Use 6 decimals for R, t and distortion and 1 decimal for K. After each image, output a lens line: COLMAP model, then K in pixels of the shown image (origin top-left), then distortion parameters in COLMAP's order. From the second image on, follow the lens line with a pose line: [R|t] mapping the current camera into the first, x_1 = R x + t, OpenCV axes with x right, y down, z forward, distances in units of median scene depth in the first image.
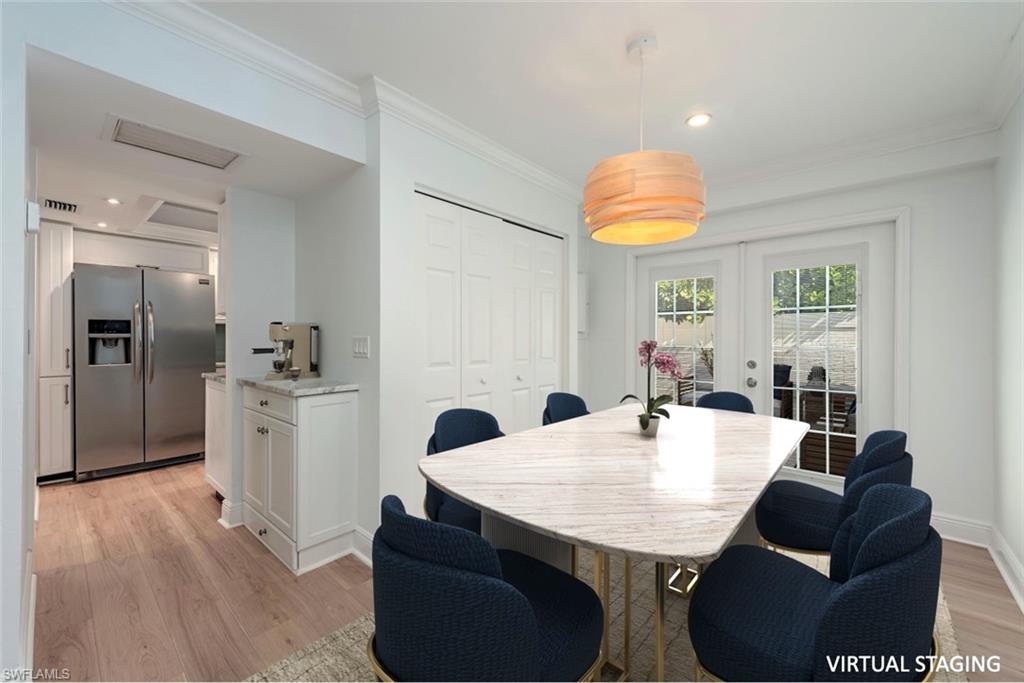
lens RADIAL K [[405.5, 0, 510.2], [0, 405.5, 339.9], [0, 0, 1]] dist [0.012112, 0.000295]
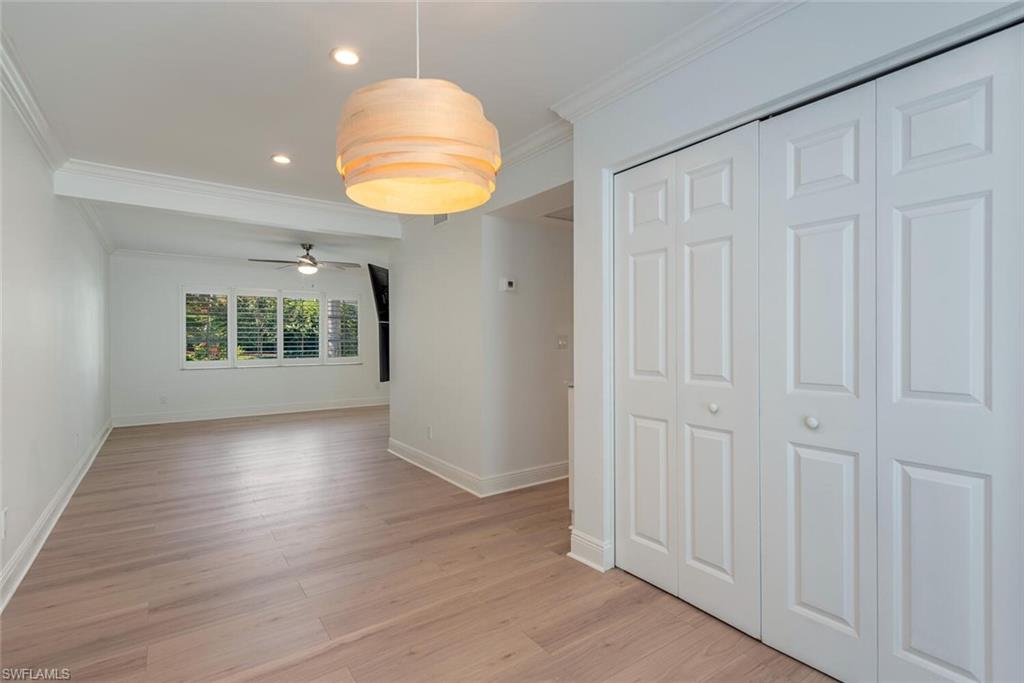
lens RADIAL K [[485.4, 0, 510.9], [0, 485.4, 341.6], [0, 0, 1]] dist [0.001287, 0.000079]
pose [[-0.230642, 0.001572, -0.973037, 0.707261], [-0.002623, 0.999994, 0.002237, -0.001439], [0.973035, 0.003068, -0.230636, 0.847941]]
